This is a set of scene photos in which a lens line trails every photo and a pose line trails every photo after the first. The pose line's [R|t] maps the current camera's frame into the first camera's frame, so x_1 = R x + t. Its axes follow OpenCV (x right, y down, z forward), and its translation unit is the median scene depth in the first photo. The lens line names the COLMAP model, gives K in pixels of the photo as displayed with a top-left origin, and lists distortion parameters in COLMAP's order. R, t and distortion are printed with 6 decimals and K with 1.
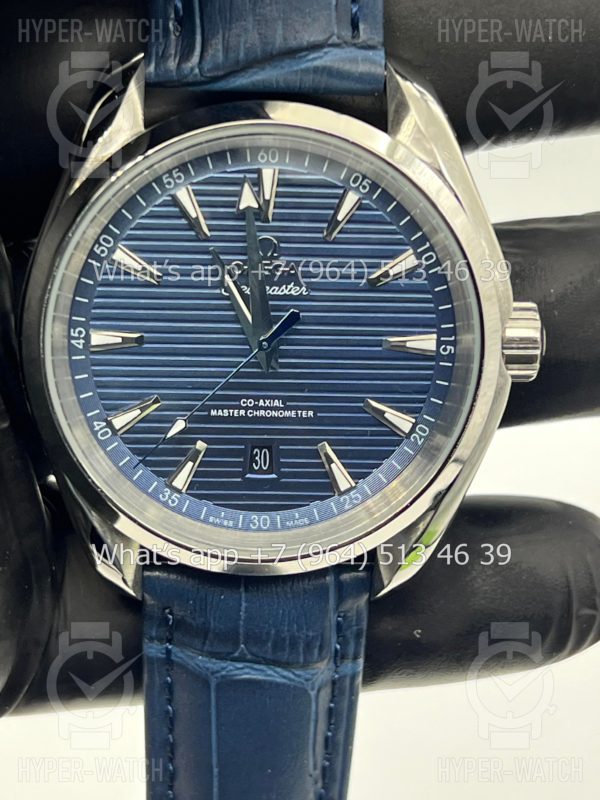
lens RADIAL K [[1805.8, 0, 300.0], [0, 1805.8, 400.0], [0, 0, 1]] dist [0.049686, 5.219303]
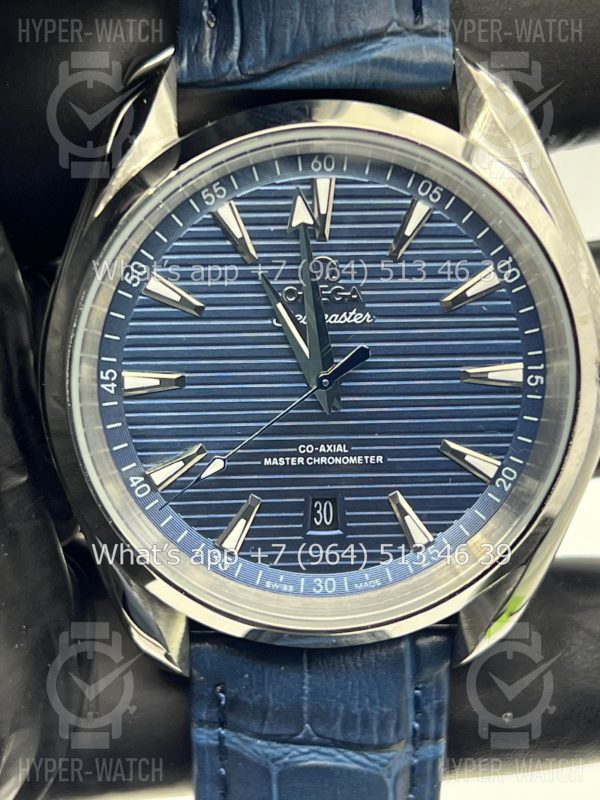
lens RADIAL K [[1790.0, 0, 300.0], [0, 1790.0, 386.2], [0, 0, 1]] dist [0.008417, 5.881037]
pose [[0.999468, -0.032605, -0.001251, -0.030278], [0.032602, 0.999466, -0.002160, -0.026905], [0.001321, 0.002118, 0.999997, 0.143722]]
